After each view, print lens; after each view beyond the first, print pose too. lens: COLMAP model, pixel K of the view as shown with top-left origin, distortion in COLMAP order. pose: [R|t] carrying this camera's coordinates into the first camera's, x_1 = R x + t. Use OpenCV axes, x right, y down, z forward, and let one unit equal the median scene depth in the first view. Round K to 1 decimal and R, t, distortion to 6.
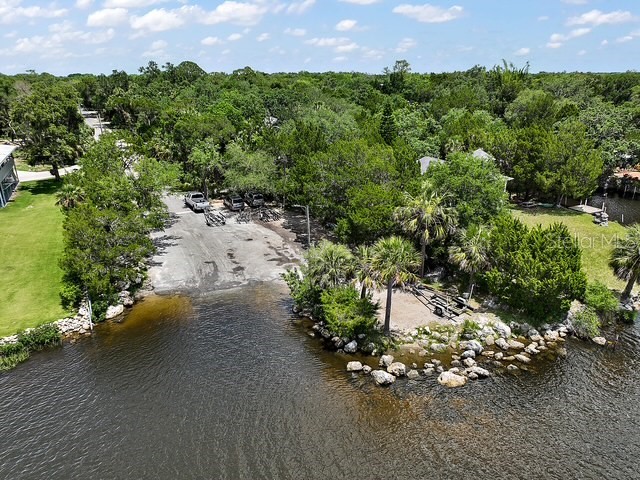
lens RADIAL K [[446.8, 0, 320.0], [0, 446.8, 240.0], [0, 0, 1]] dist [0.000927, -0.000629]
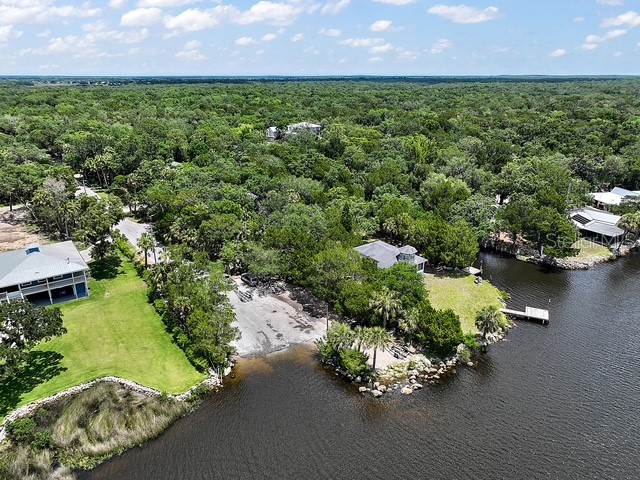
lens RADIAL K [[446.8, 0, 320.0], [0, 446.8, 240.0], [0, 0, 1]] dist [0.000927, -0.000629]
pose [[0.985049, -0.051695, 0.164338, -0.377062], [0.052268, 0.998633, 0.000836, -0.381206], [-0.164157, 0.007766, 0.986404, -0.932059]]
